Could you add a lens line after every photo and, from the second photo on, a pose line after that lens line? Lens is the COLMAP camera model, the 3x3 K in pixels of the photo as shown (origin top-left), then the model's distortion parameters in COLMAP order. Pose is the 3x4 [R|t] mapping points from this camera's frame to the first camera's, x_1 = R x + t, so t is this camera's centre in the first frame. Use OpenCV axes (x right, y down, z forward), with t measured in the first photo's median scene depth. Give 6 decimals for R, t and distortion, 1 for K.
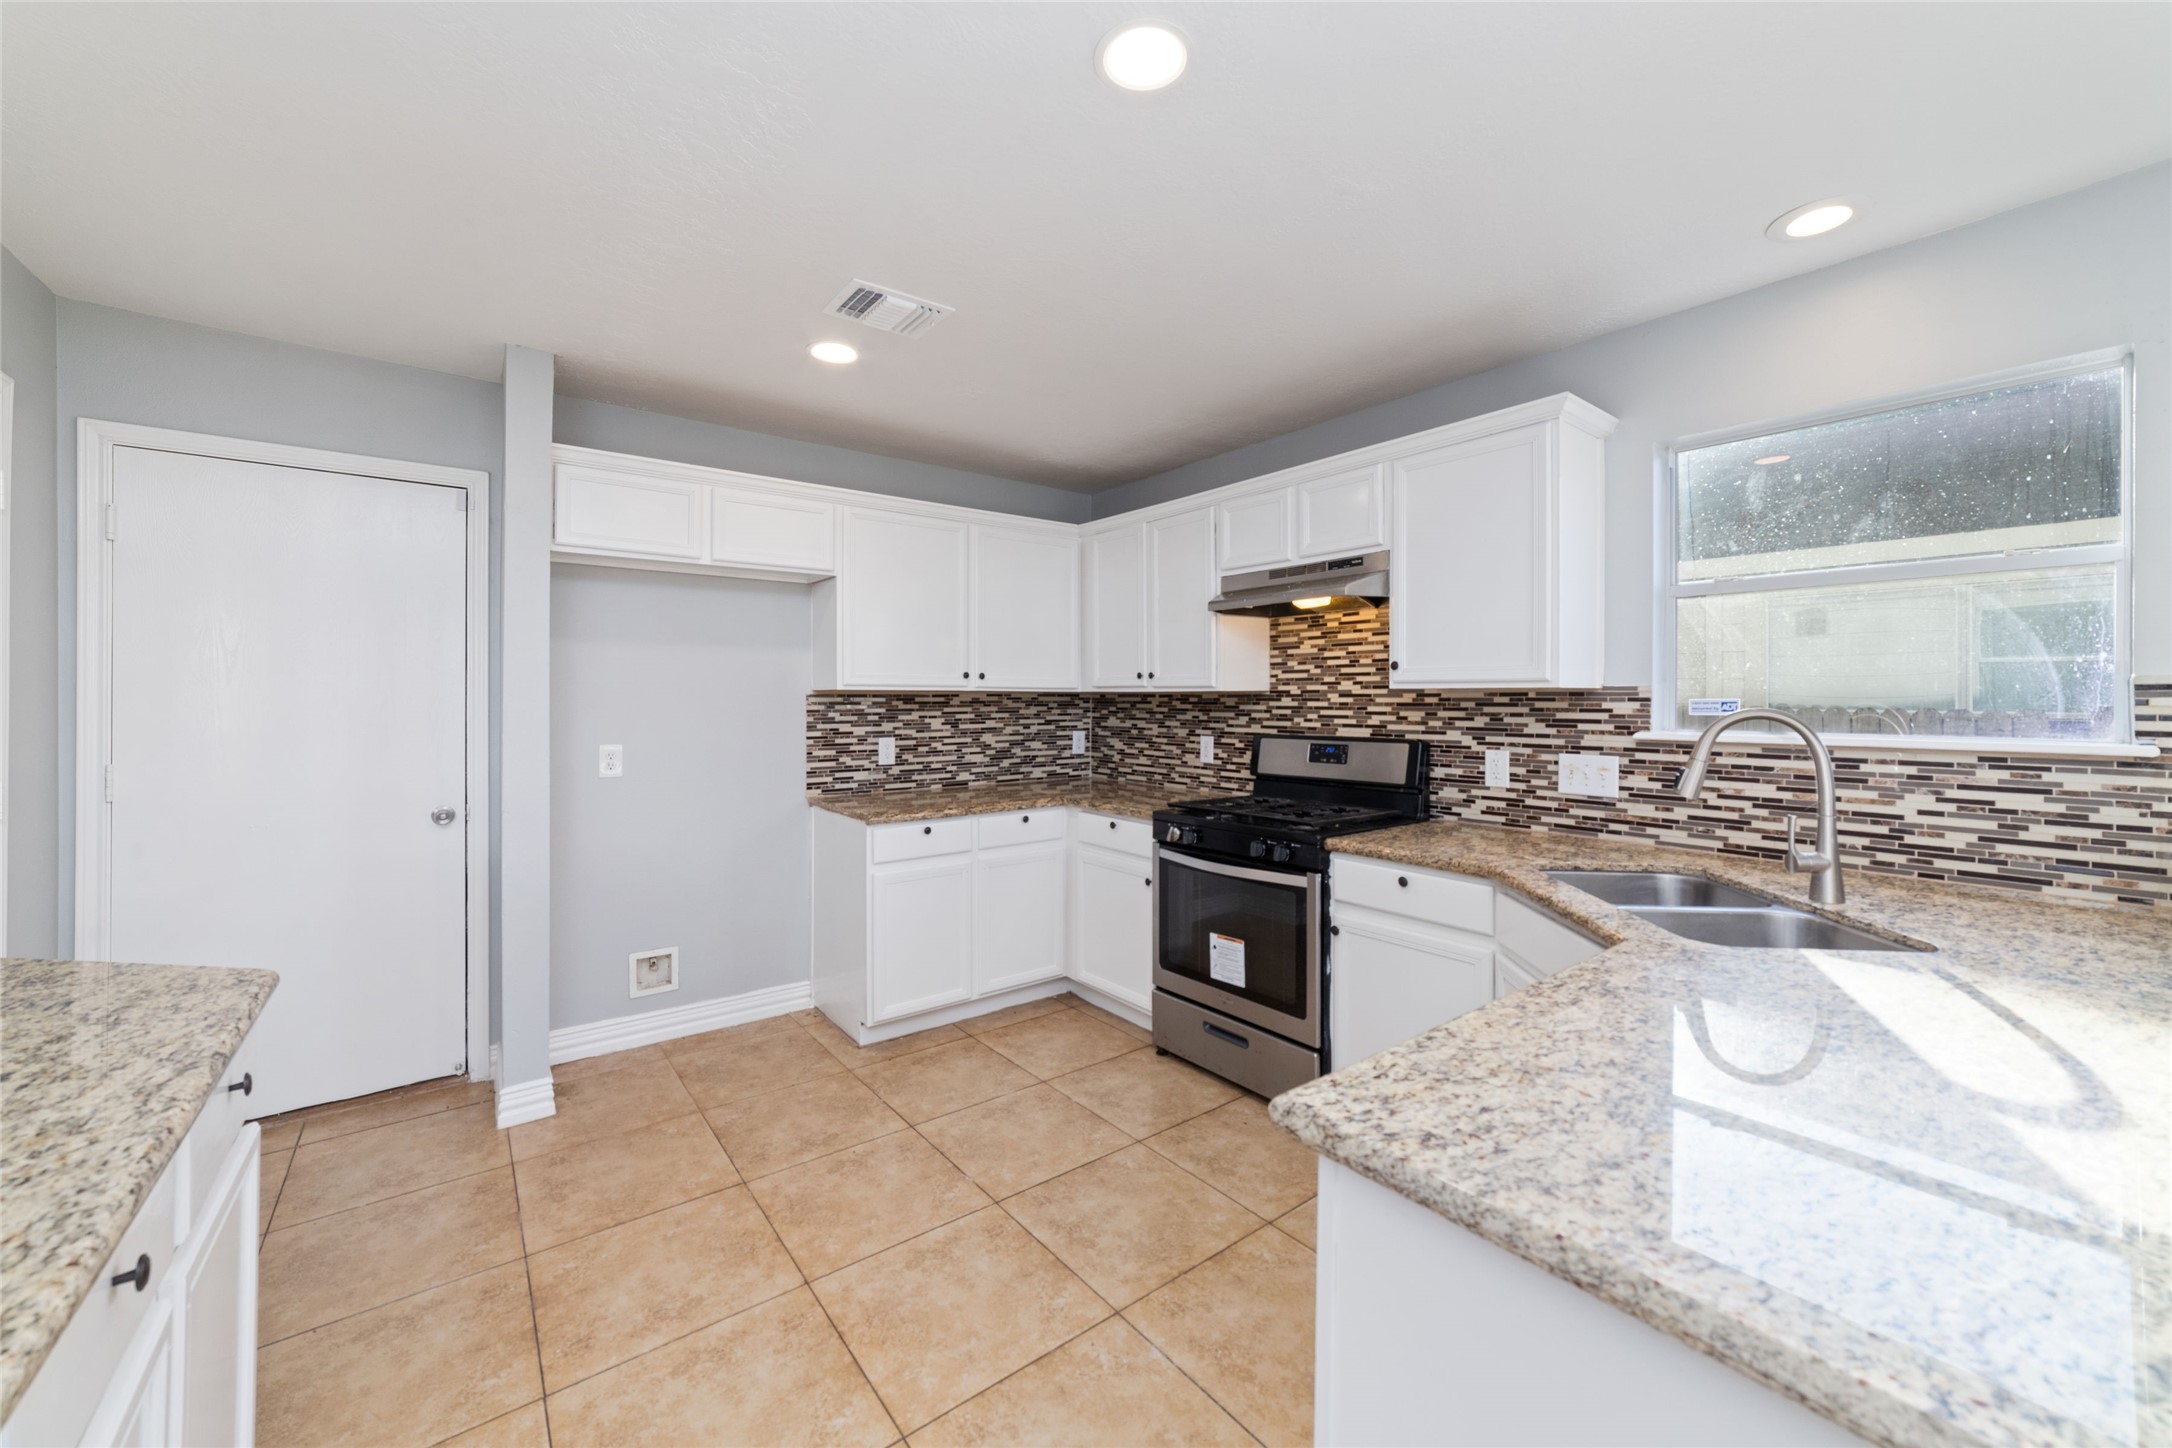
lens RADIAL K [[831.2, 0, 1096.0], [0, 831.2, 706.9], [0, 0, 1]] dist [-0.003671, 0.001498]
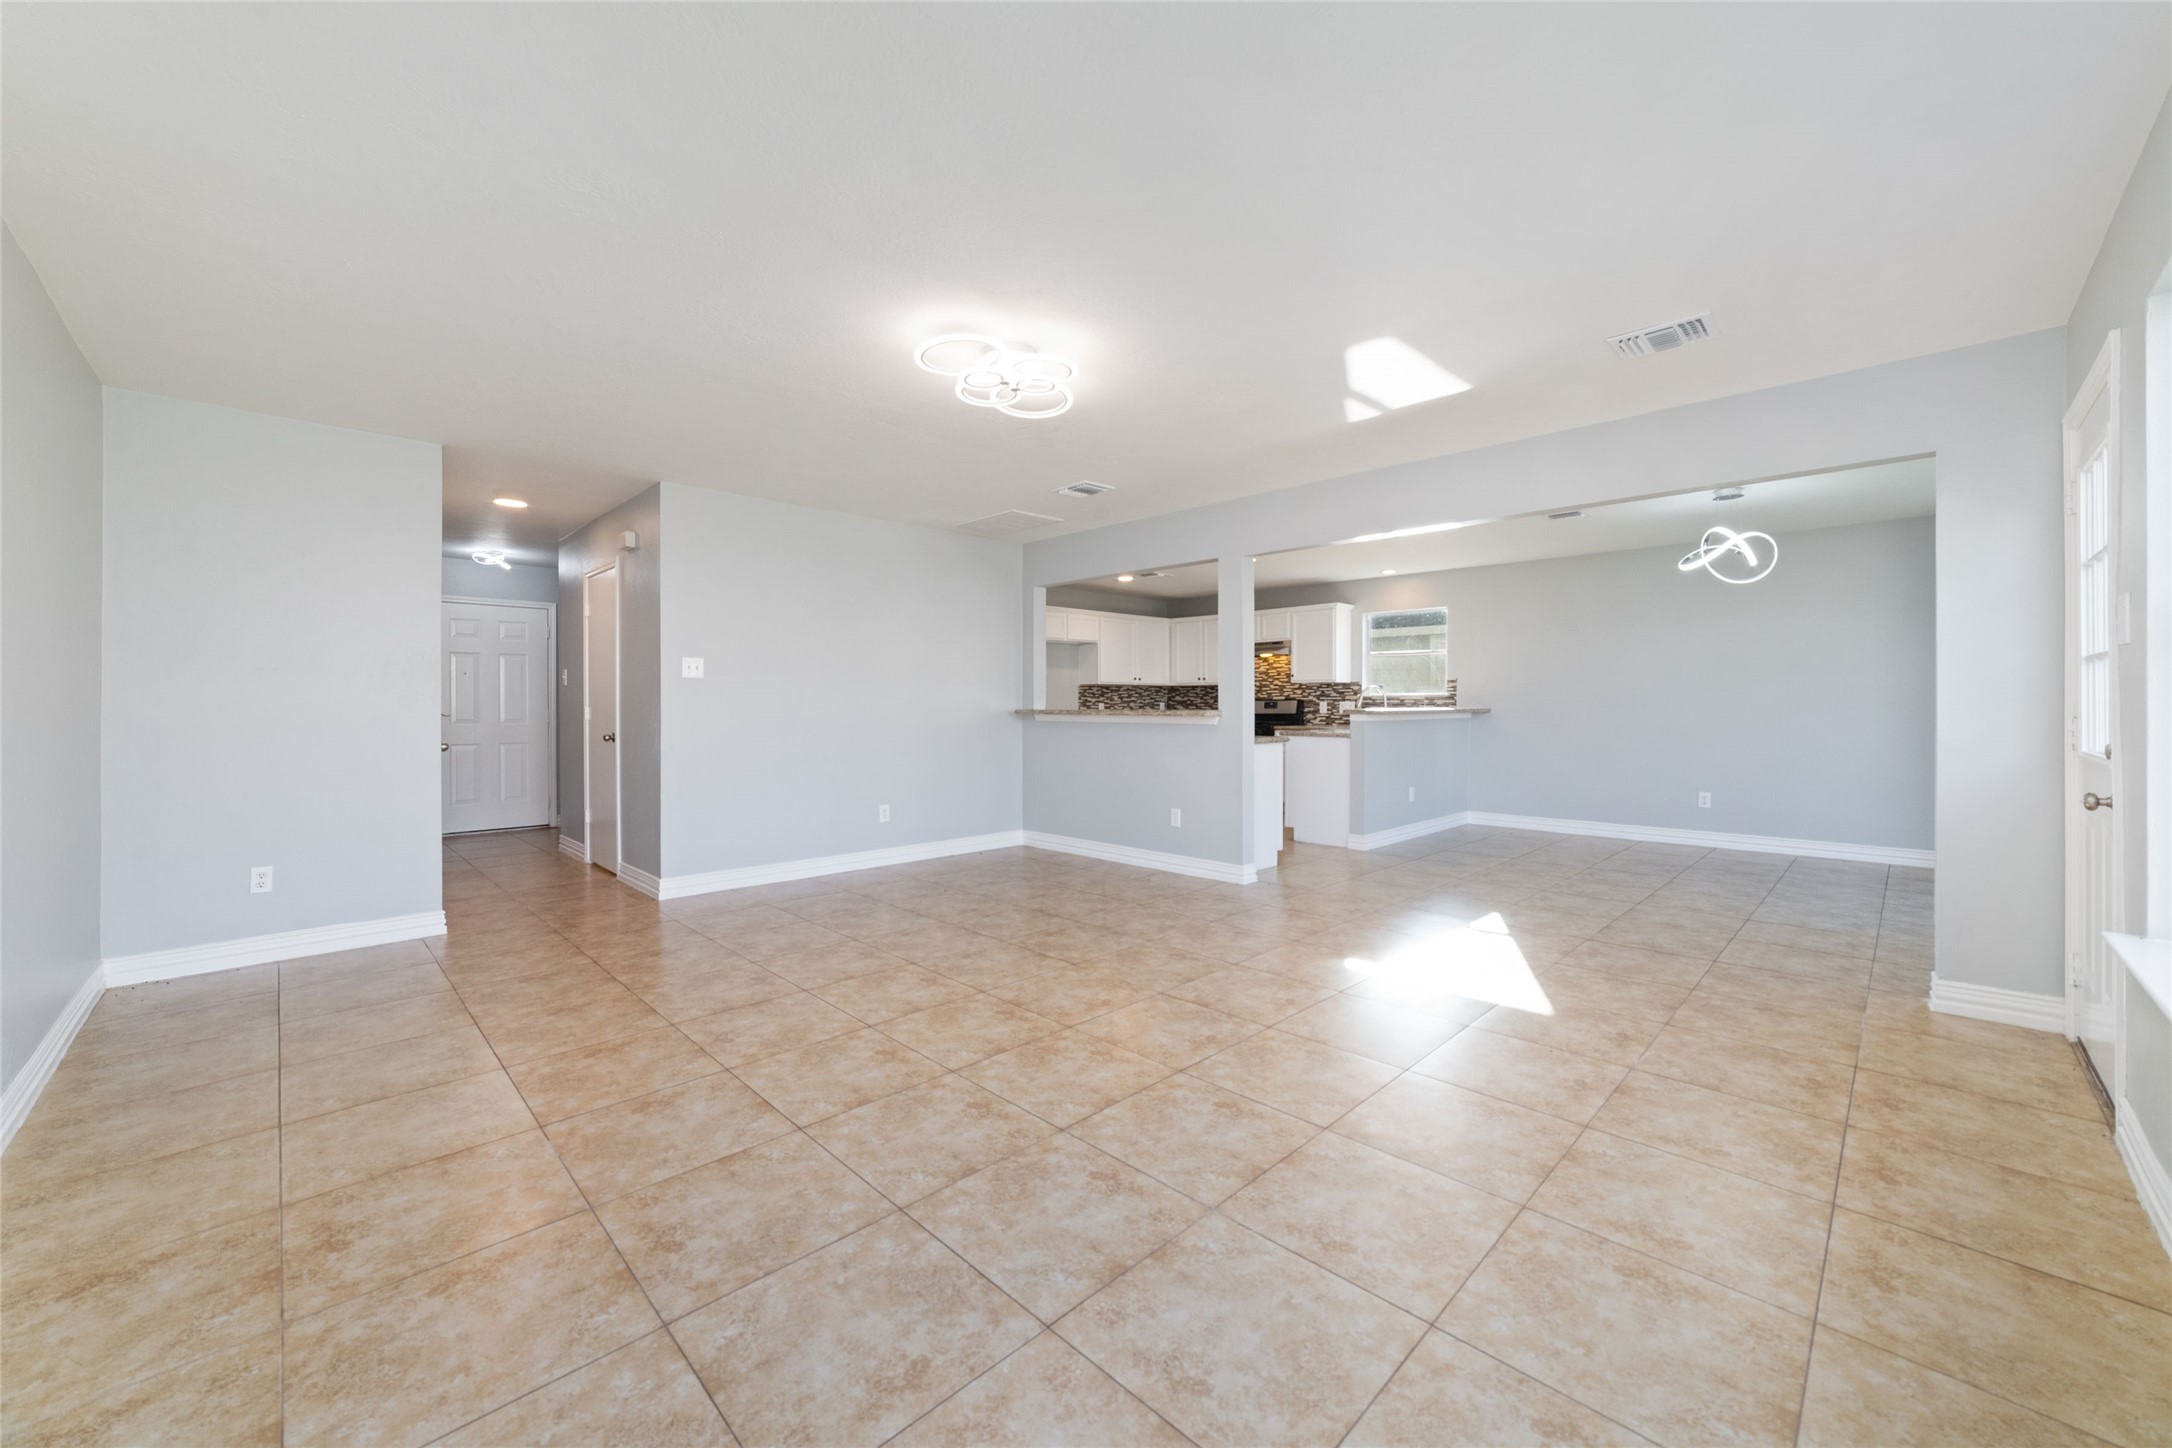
lens RADIAL K [[831.2, 0, 1085.5], [0, 831.2, 714.0], [0, 0, 1]] dist [-0.003671, 0.001498]
pose [[0.993636, -0.004981, 0.112533, -0.762493], [0.004692, 0.999985, 0.002833, 0.081689], [-0.112545, -0.002287, 0.993644, -2.007555]]
